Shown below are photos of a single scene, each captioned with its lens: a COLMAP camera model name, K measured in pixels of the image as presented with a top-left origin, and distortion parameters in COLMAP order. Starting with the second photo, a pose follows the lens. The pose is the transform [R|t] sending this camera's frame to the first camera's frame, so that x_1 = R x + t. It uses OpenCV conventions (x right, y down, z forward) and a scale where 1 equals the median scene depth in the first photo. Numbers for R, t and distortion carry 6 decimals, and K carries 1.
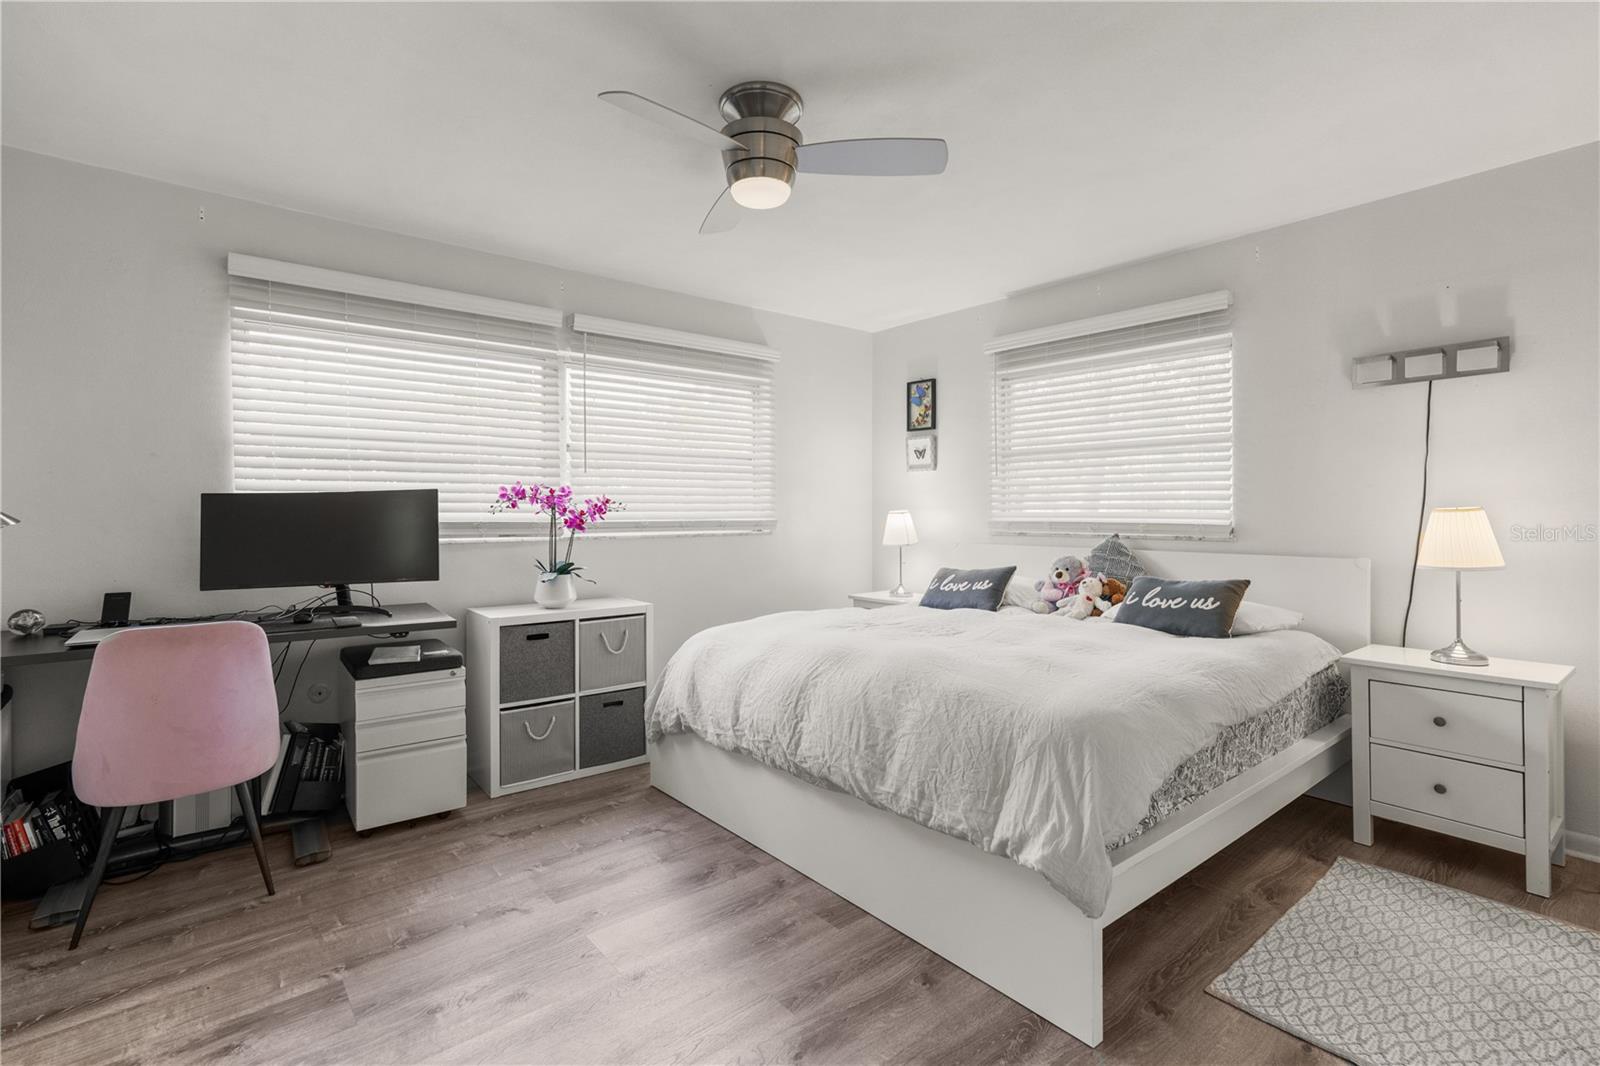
lens RADIAL K [[730.6, 0, 787.5], [0, 730.6, 510.2], [0, 0, 1]] dist [-0.001113, 0.000137]
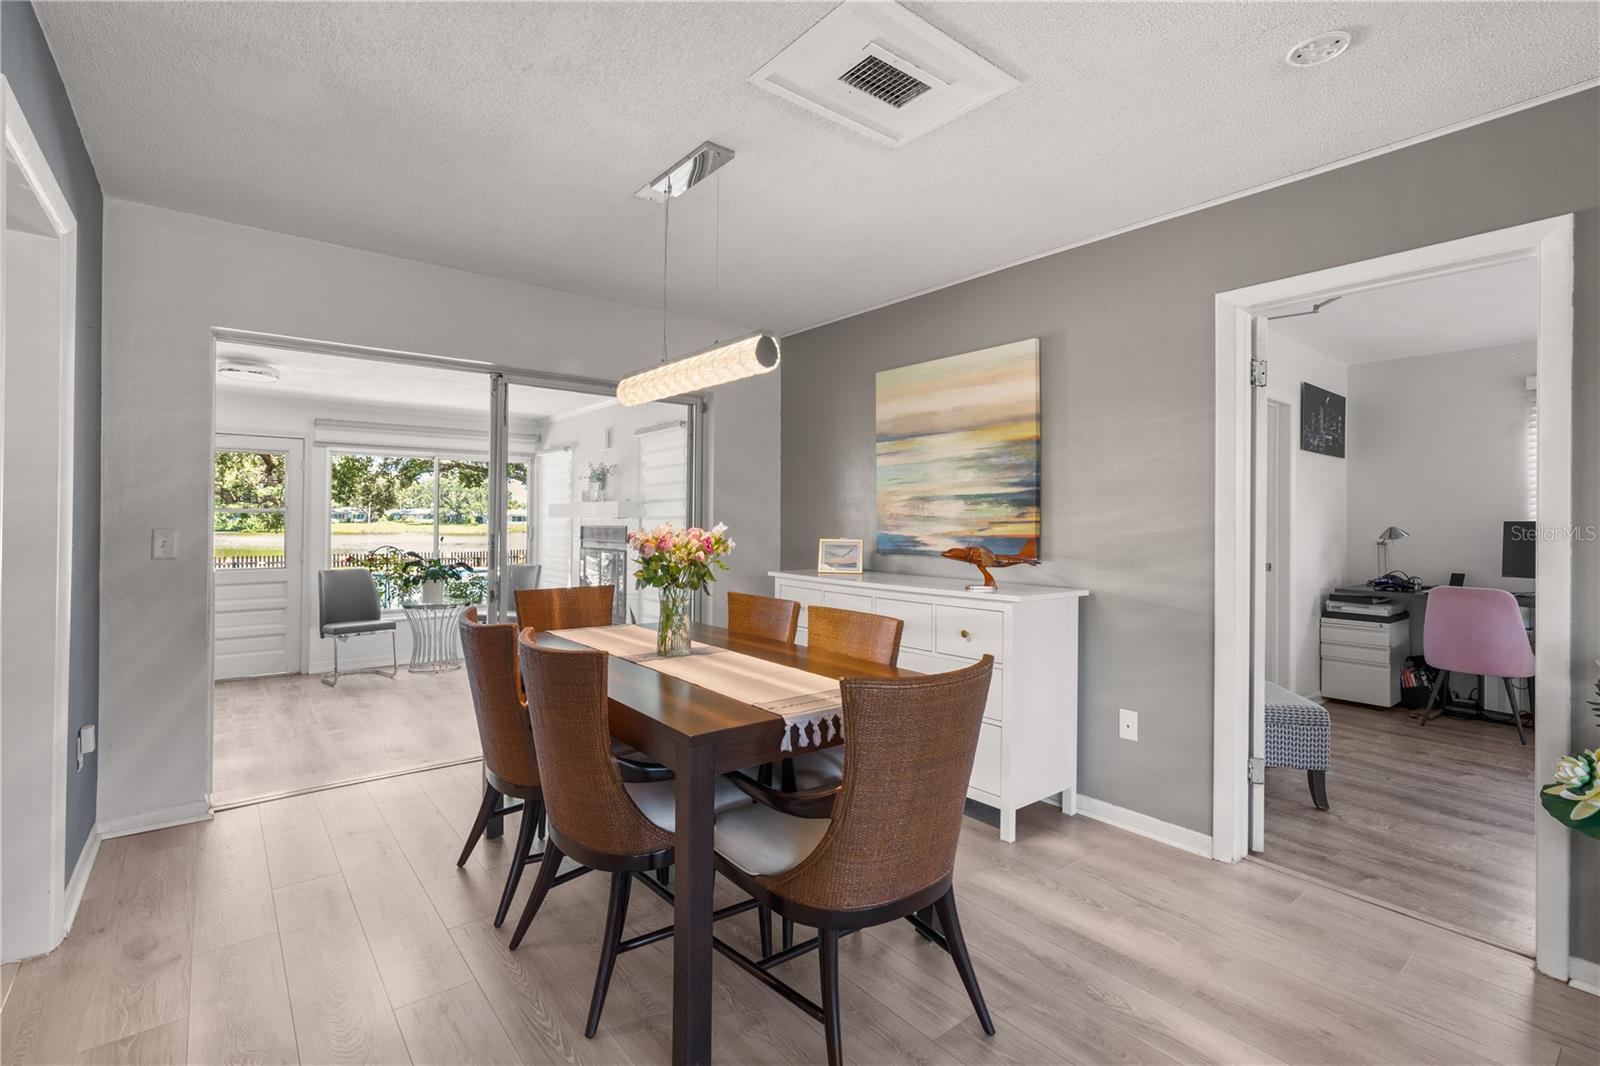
lens RADIAL K [[730.6, 0, 787.5], [0, 730.6, 510.2], [0, 0, 1]] dist [-0.001113, 0.000137]
pose [[-0.014694, -0.010076, -0.999841, 1.058150], [-0.009831, 0.999902, -0.009933, -0.016750], [0.999844, 0.009683, -0.014792, -0.755712]]
